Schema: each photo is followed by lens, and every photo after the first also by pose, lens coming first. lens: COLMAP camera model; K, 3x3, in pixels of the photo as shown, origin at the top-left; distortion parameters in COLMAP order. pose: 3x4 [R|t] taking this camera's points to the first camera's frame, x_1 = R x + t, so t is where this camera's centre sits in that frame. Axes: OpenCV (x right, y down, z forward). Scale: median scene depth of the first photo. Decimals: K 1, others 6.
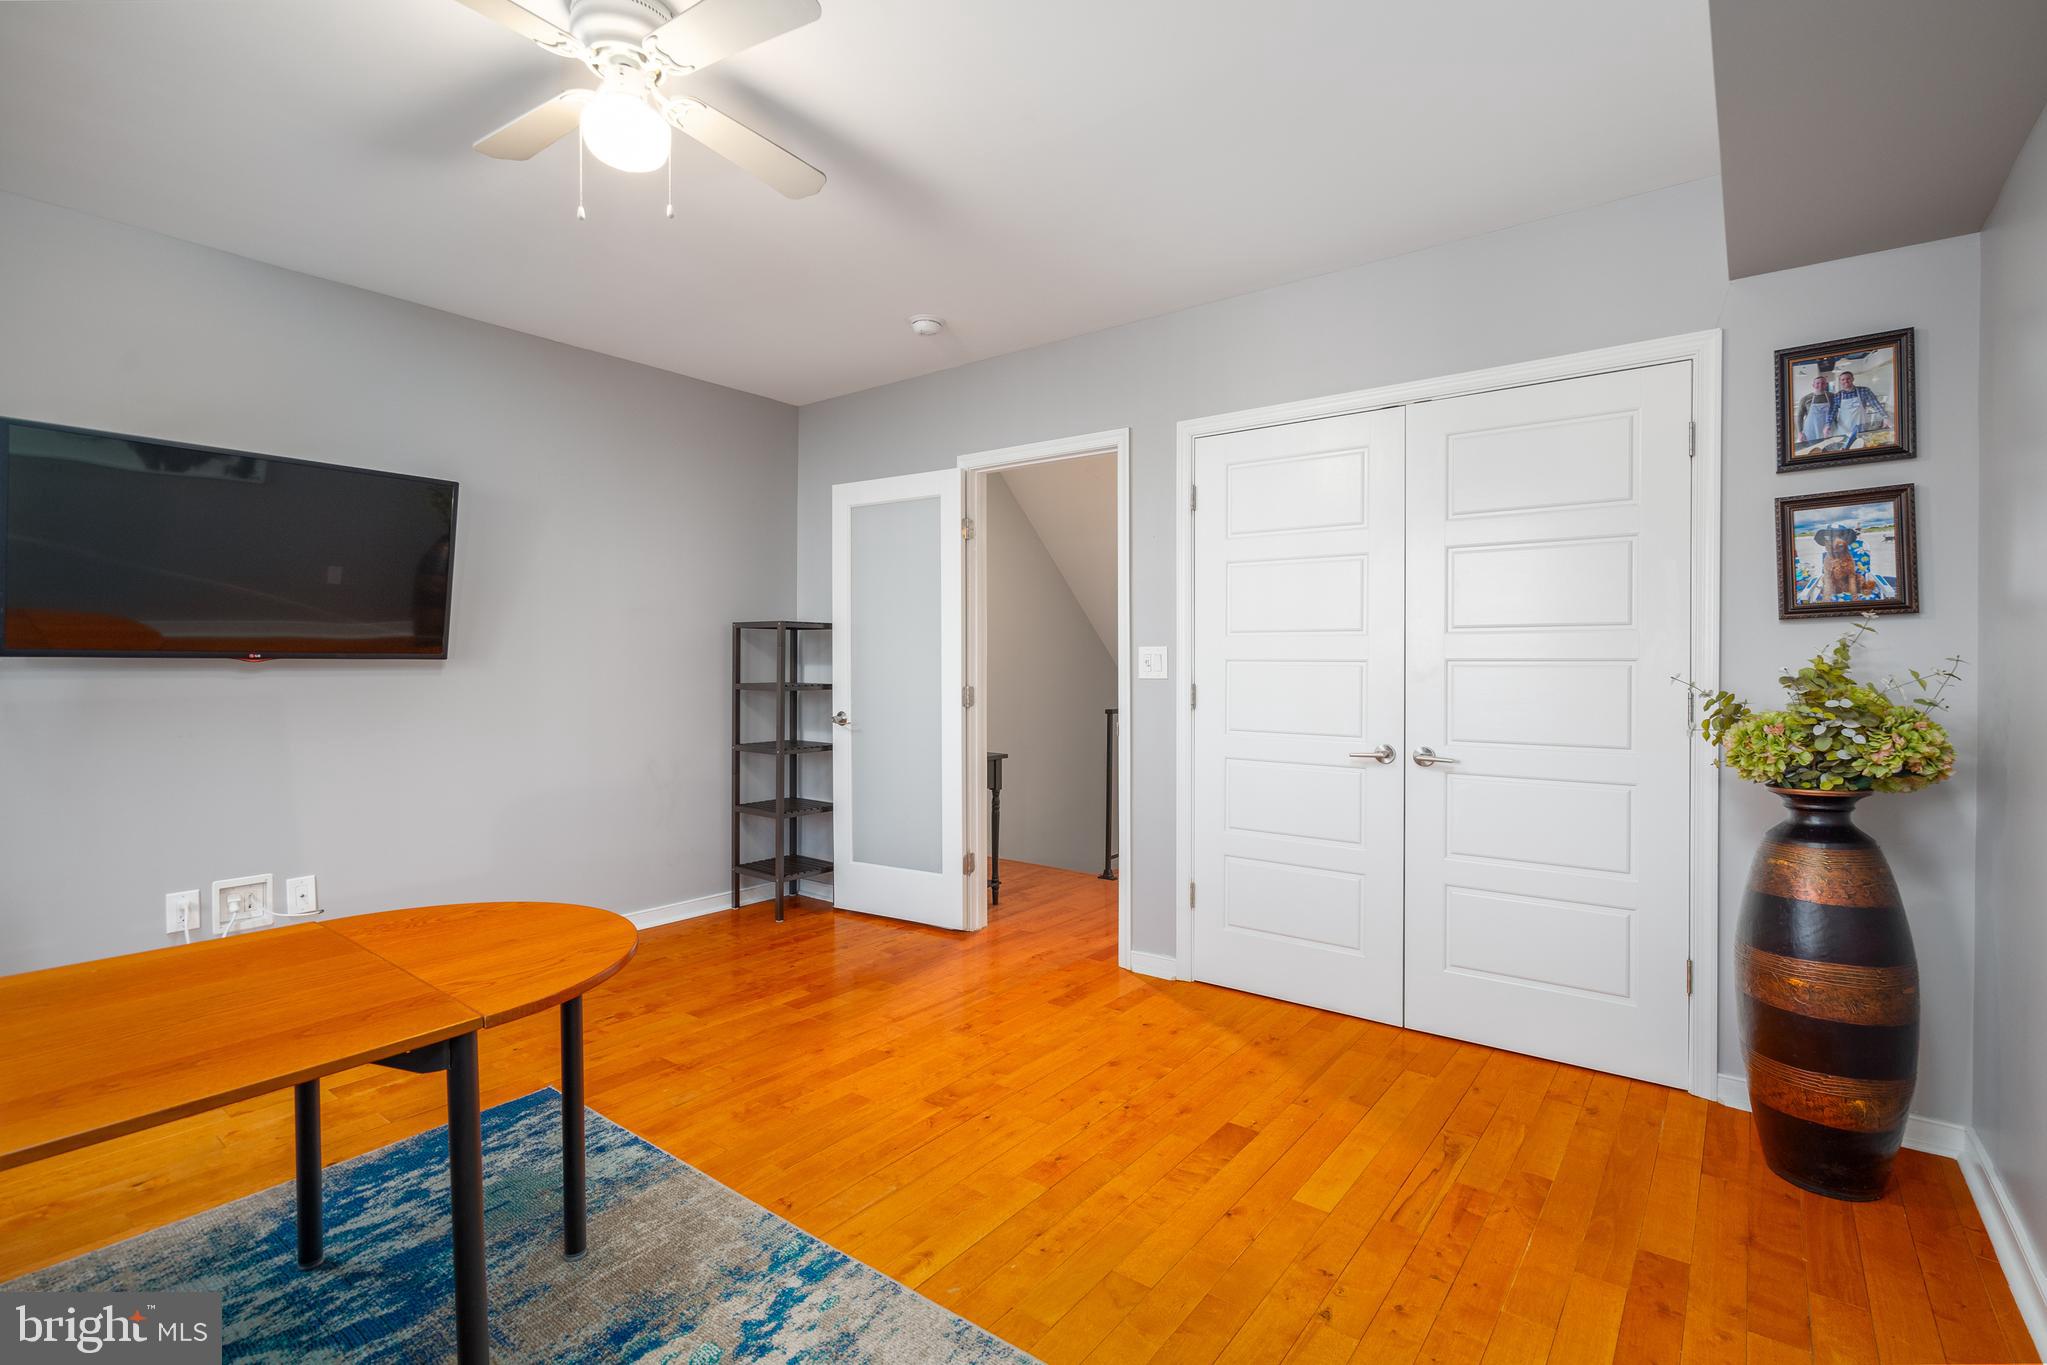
lens RADIAL K [[936.1, 0, 1024.1], [0, 936.1, 671.2], [0, 0, 1]] dist [-0.004585, 0.002298]
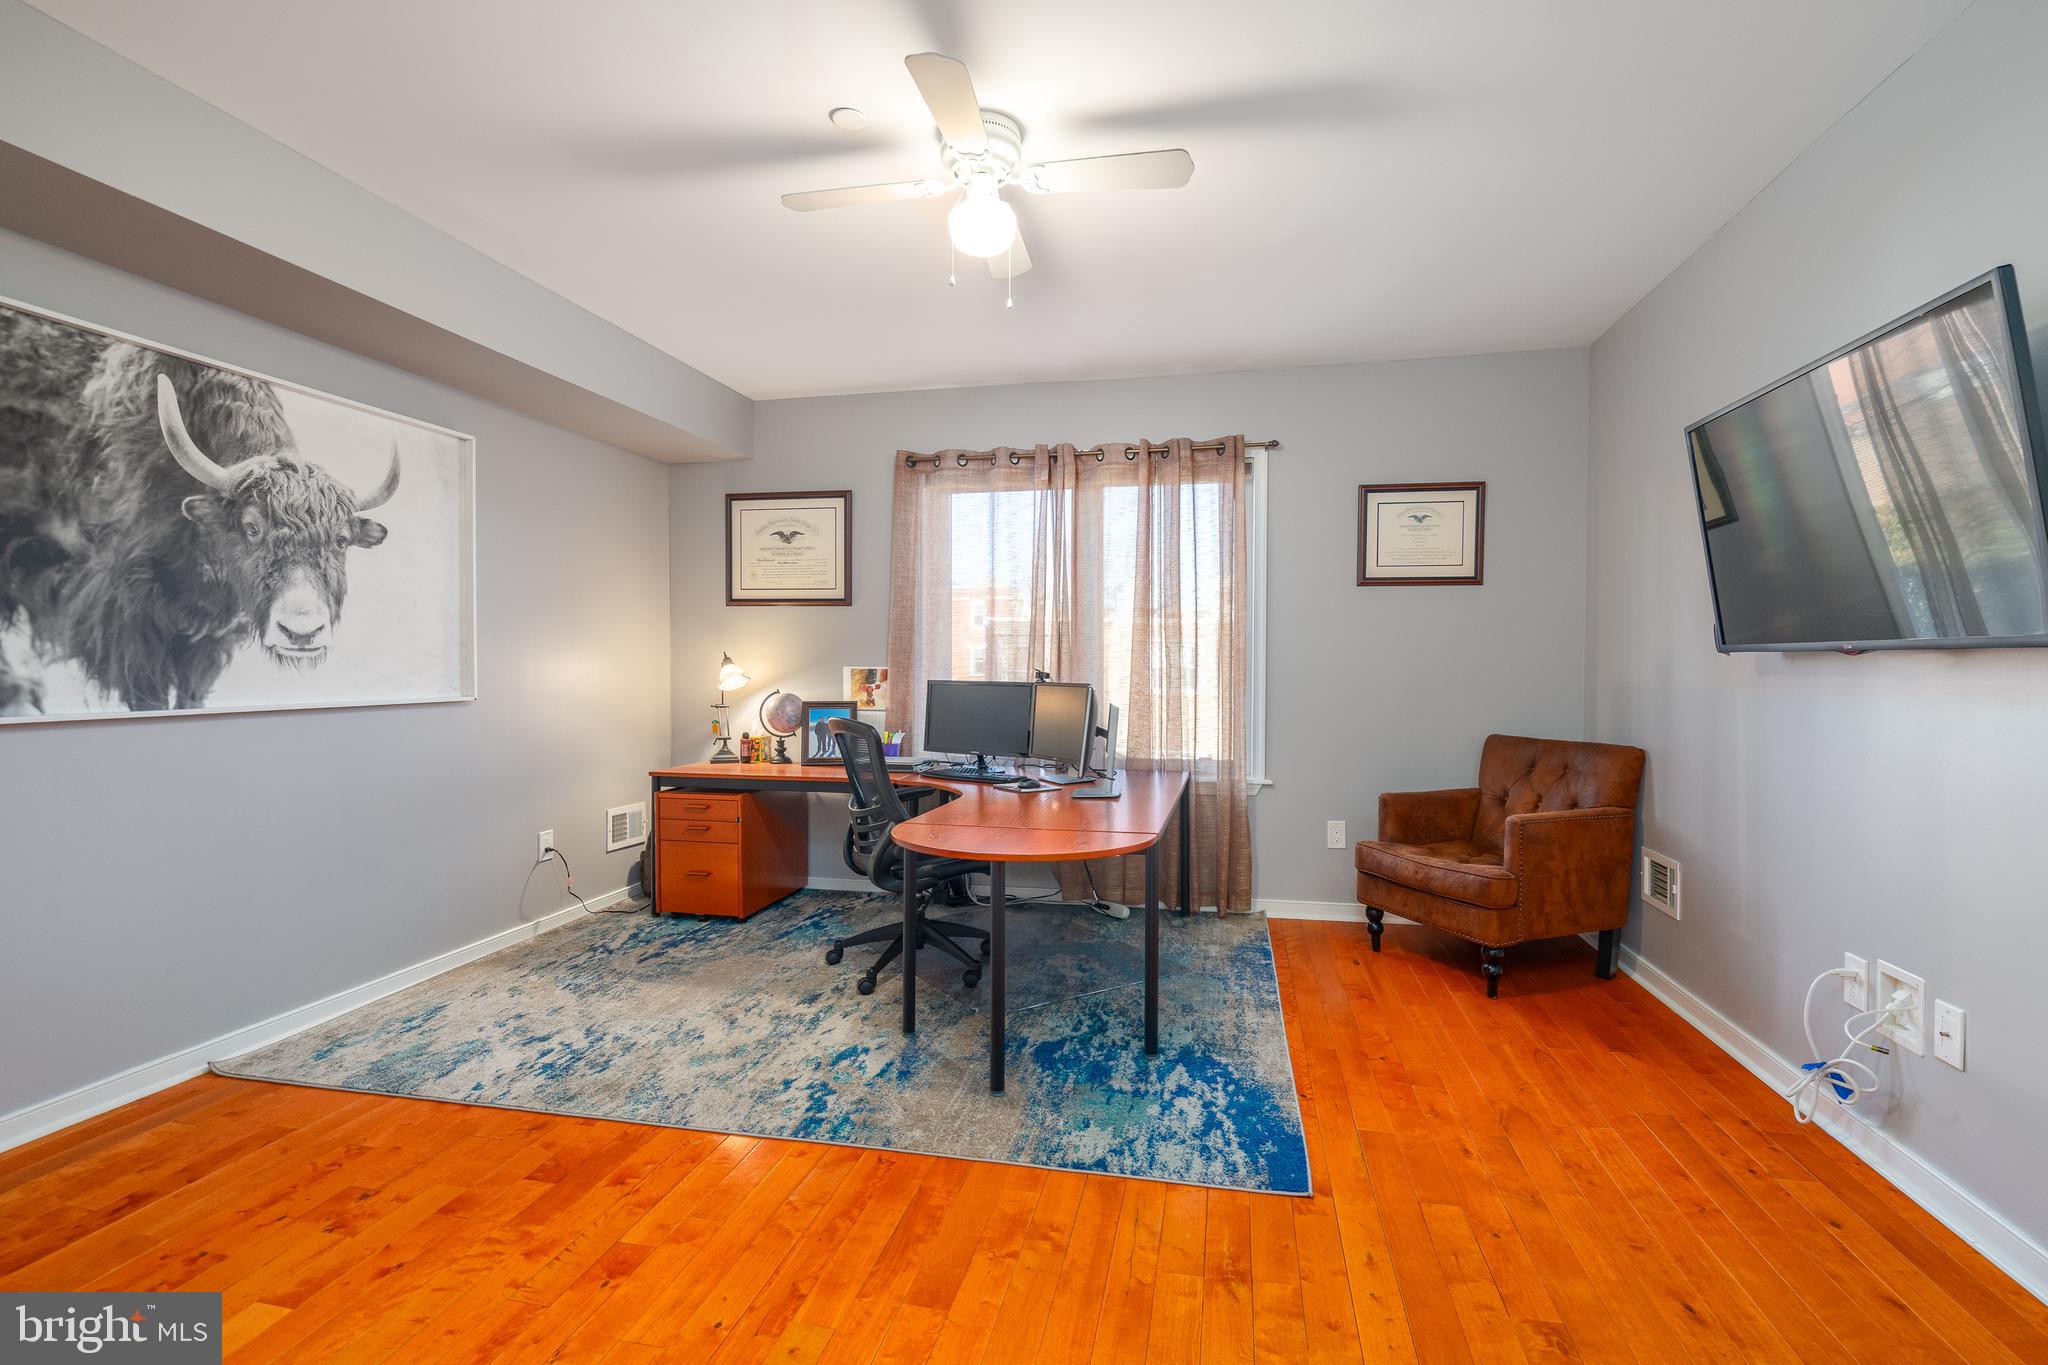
lens RADIAL K [[936.5, 0, 1025.3], [0, 936.5, 673.7], [0, 0, 1]] dist [-0.004585, 0.002298]
pose [[-0.900484, 0.003675, -0.434874, 0.067739], [-0.005698, 0.999779, 0.020248, -0.010825], [0.434853, 0.020711, -0.900263, 2.113452]]
